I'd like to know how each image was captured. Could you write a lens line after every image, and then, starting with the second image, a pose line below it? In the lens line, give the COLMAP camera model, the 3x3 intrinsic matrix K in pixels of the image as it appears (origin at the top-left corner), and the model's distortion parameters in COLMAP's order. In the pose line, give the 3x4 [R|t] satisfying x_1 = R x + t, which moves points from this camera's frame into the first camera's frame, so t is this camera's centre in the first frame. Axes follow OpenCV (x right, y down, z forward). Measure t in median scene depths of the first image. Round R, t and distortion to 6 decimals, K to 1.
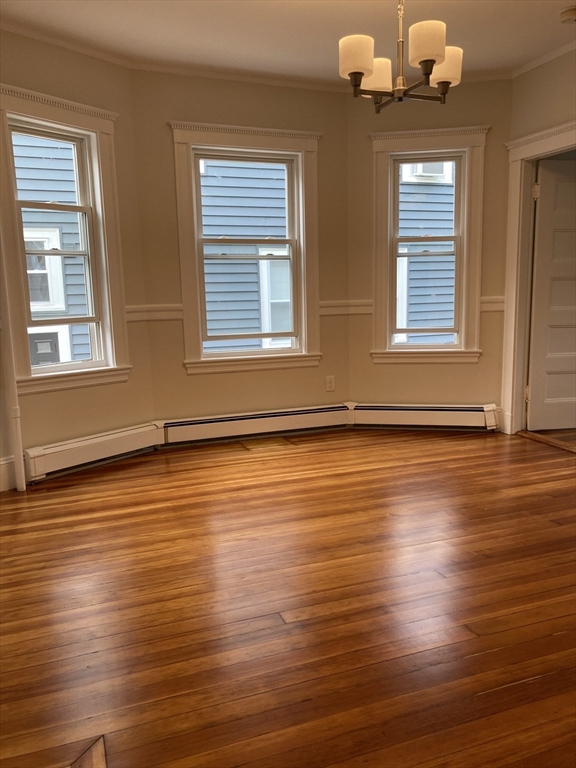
lens RADIAL K [[629.6, 0, 288.1], [0, 629.6, 380.9], [0, 0, 1]] dist [0.003865, -0.026265]
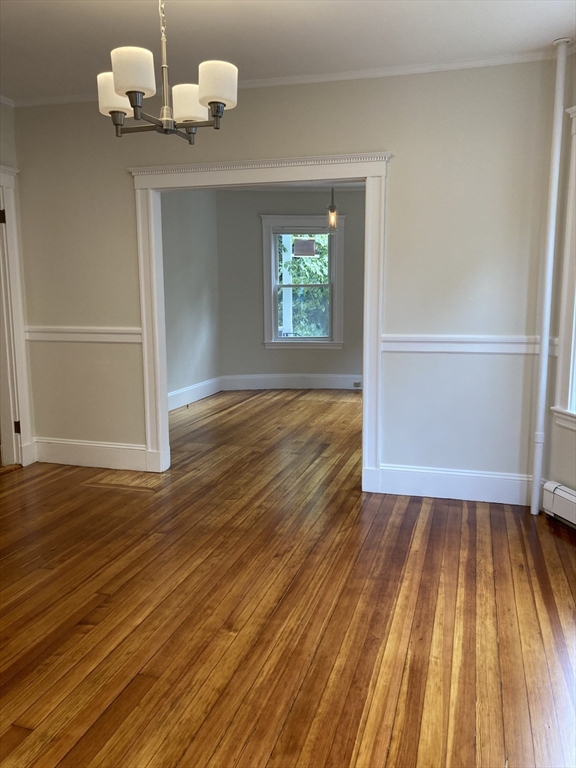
lens RADIAL K [[629.6, 0, 287.5], [0, 629.6, 384.7], [0, 0, 1]] dist [0.003865, -0.026265]
pose [[-0.595589, 0.142264, -0.790591, 0.600010], [-0.111134, 0.960135, 0.256496, -0.247275], [0.795564, 0.240628, -0.556036, 1.240655]]
